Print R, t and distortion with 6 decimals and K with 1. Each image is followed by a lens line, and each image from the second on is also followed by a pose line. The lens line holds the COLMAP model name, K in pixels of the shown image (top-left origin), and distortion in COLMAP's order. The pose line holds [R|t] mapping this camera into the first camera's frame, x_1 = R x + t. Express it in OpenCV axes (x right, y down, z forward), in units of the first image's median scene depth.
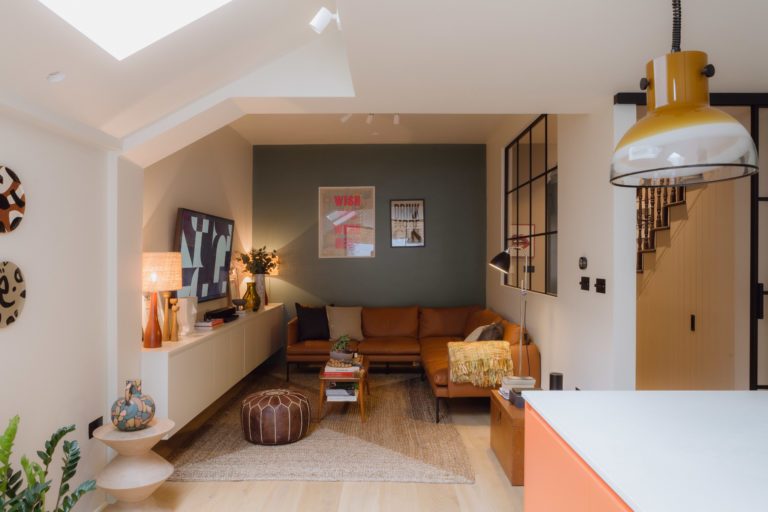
lens RADIAL K [[667.6, 0, 376.6], [0, 667.6, 255.6], [0, 0, 1]] dist [-0.004847, -0.003456]
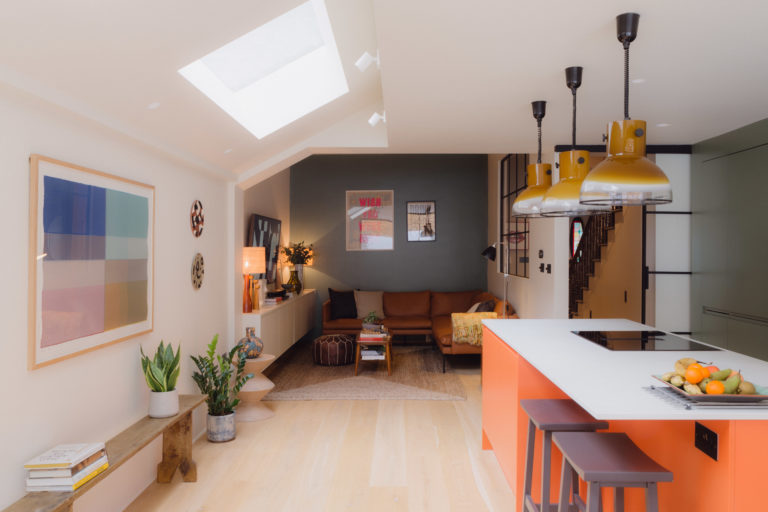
lens RADIAL K [[667.6, 0, 391.2], [0, 667.6, 258.8], [0, 0, 1]] dist [-0.004847, -0.003456]
pose [[0.999996, -0.001729, 0.002337, -0.016396], [0.001692, 0.999874, 0.015806, -0.001222], [-0.002364, -0.015802, 0.999872, -0.311859]]
